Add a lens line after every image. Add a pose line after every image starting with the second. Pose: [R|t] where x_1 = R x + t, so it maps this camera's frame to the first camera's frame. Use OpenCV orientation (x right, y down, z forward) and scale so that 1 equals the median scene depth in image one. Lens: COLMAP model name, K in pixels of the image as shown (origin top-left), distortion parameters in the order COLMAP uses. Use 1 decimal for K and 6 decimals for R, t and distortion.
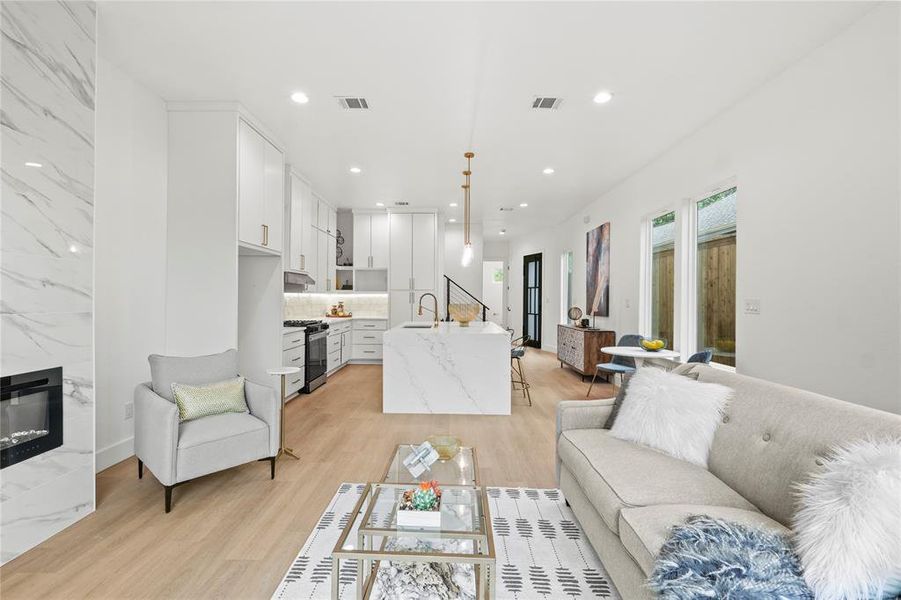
lens RADIAL K [[414.0, 0, 448.9], [0, 414.0, 300.3], [0, 0, 1]] dist [0.002214, -0.001640]
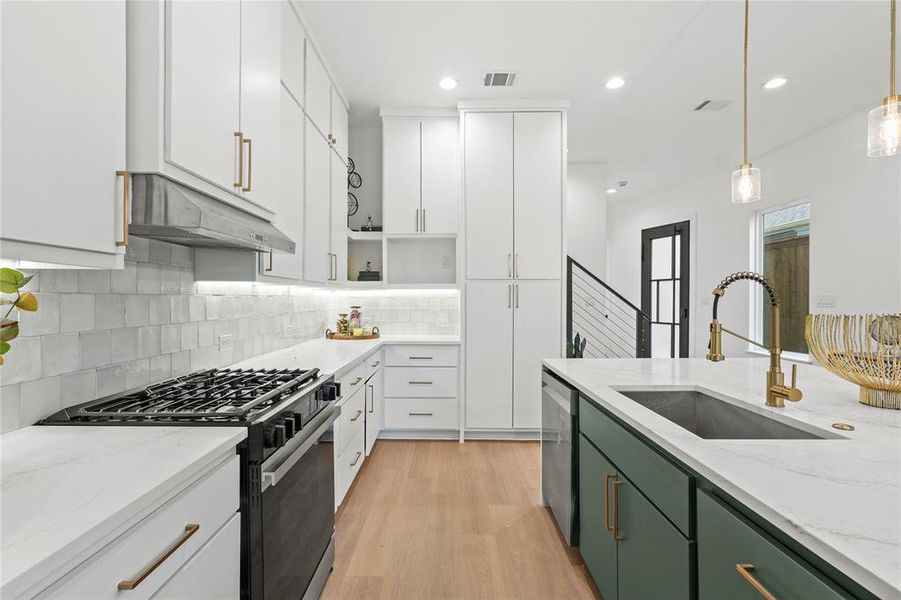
lens RADIAL K [[414.0, 0, 442.0], [0, 414.0, 302.9], [0, 0, 1]] dist [0.002214, -0.001640]
pose [[0.999948, -0.005581, -0.008553, -0.166785], [0.005602, 0.999981, 0.002494, -0.000718], [0.008539, -0.002542, 0.999960, 0.547987]]
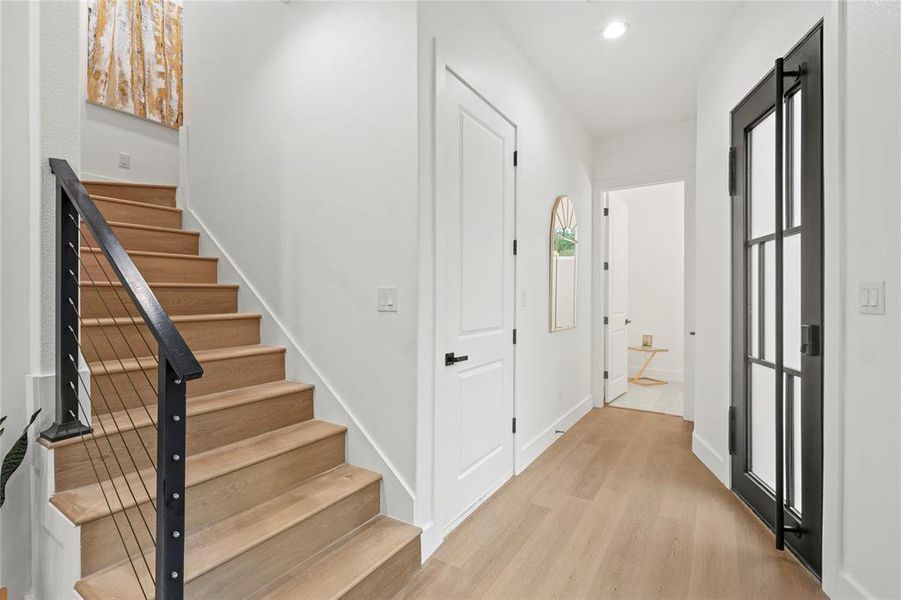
lens RADIAL K [[414.0, 0, 444.4], [0, 414.0, 297.1], [0, 0, 1]] dist [0.002214, -0.001640]
pose [[0.838979, -0.009075, -0.544088, 0.250865], [0.004162, 0.999939, -0.010261, 0.000608], [0.544147, 0.006344, 0.838966, 1.041954]]
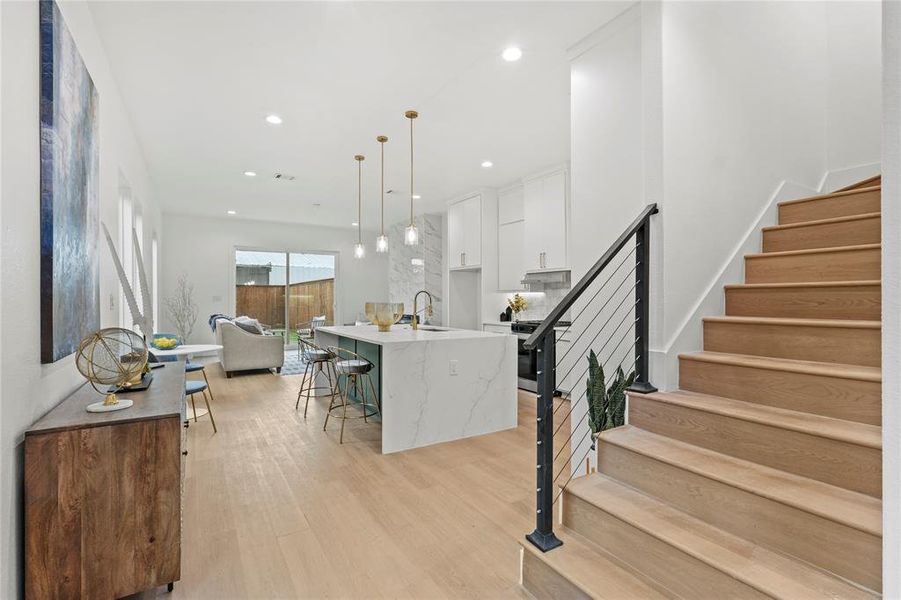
lens RADIAL K [[414.0, 0, 448.5], [0, 414.0, 299.1], [0, 0, 1]] dist [0.002214, -0.001640]
pose [[-0.846354, -0.004330, -0.532603, 0.264110], [-0.006640, 0.999975, 0.002422, -0.001482], [0.532579, 0.005587, -0.846362, 1.275151]]
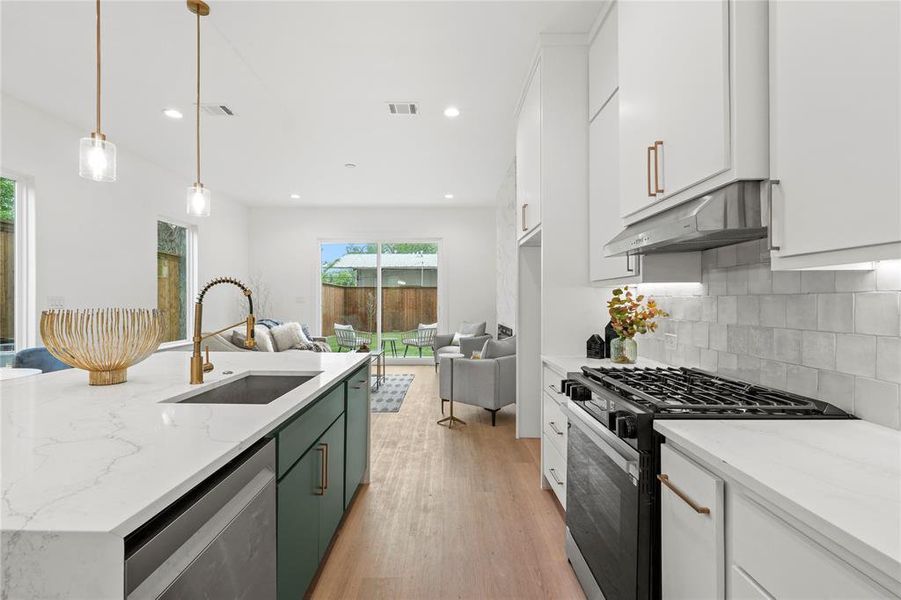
lens RADIAL K [[414.0, 0, 450.1], [0, 414.0, 300.2], [0, 0, 1]] dist [0.002214, -0.001640]
pose [[-0.999824, -0.008946, -0.016478, -0.156219], [-0.008998, 0.999955, 0.003105, -0.002045], [0.016450, 0.003253, -0.999859, 0.957747]]
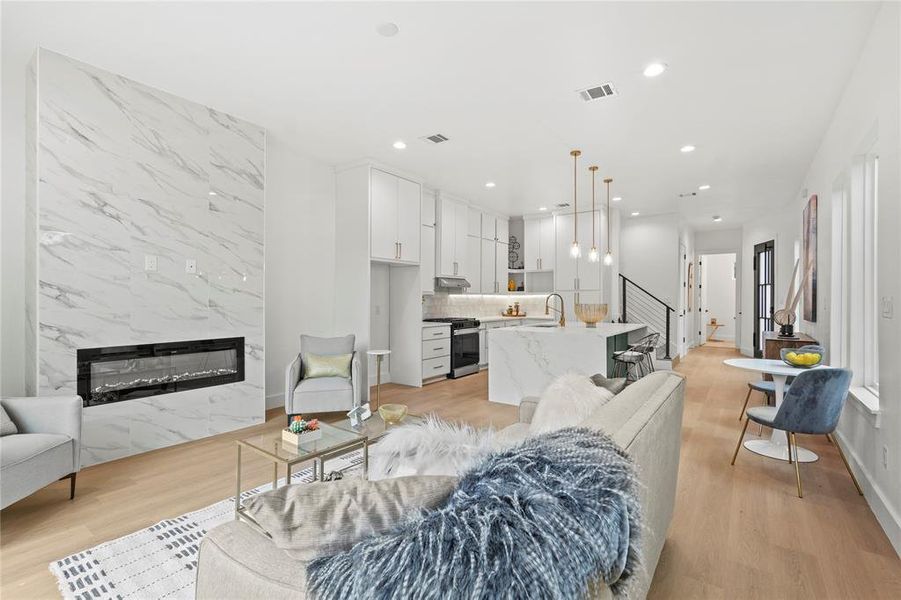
lens RADIAL K [[414.0, 0, 447.8], [0, 414.0, 298.3], [0, 0, 1]] dist [0.002214, -0.001640]
pose [[0.814508, -0.005054, -0.580130, 0.238294], [0.000287, 0.999965, -0.008309, 0.002432], [0.580152, 0.006602, 0.814481, 0.013026]]
